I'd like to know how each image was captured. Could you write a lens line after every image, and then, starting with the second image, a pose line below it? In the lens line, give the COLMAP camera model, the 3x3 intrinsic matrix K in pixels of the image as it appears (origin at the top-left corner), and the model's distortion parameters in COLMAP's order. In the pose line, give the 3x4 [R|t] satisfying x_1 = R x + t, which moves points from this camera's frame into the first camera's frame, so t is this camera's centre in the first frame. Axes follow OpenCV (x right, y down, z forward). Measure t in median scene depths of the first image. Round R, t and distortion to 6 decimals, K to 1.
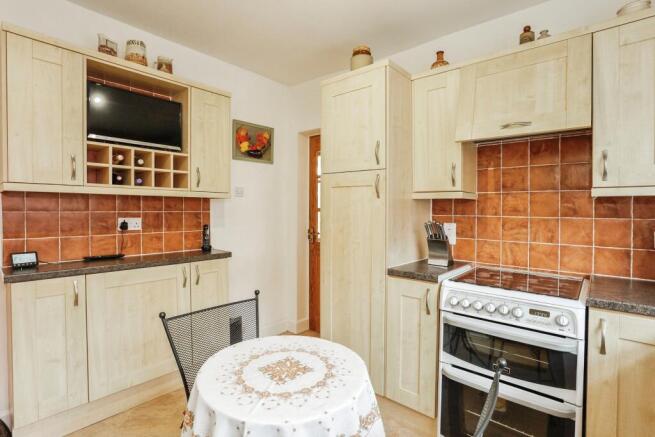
lens RADIAL K [[330.1, 0, 325.4], [0, 330.1, 207.2], [0, 0, 1]] dist [-0.000514, 0.002495]
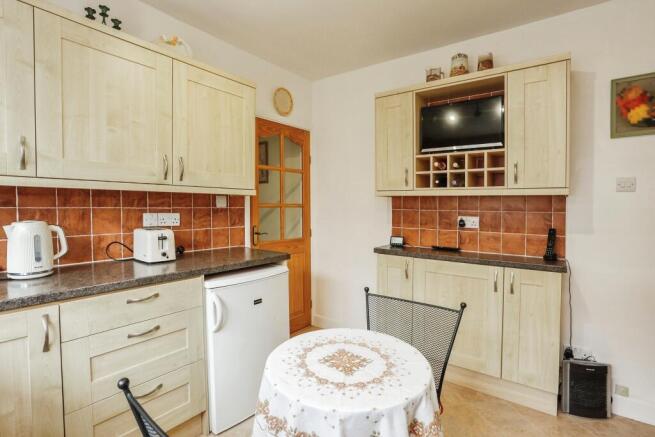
lens RADIAL K [[330.1, 0, 327.4], [0, 330.1, 216.2], [0, 0, 1]] dist [-0.000514, 0.002495]
pose [[0.090185, 0.027248, -0.995552, 0.467560], [-0.010546, 0.999596, 0.026403, 0.007232], [0.995869, 0.008118, 0.090435, 0.447424]]
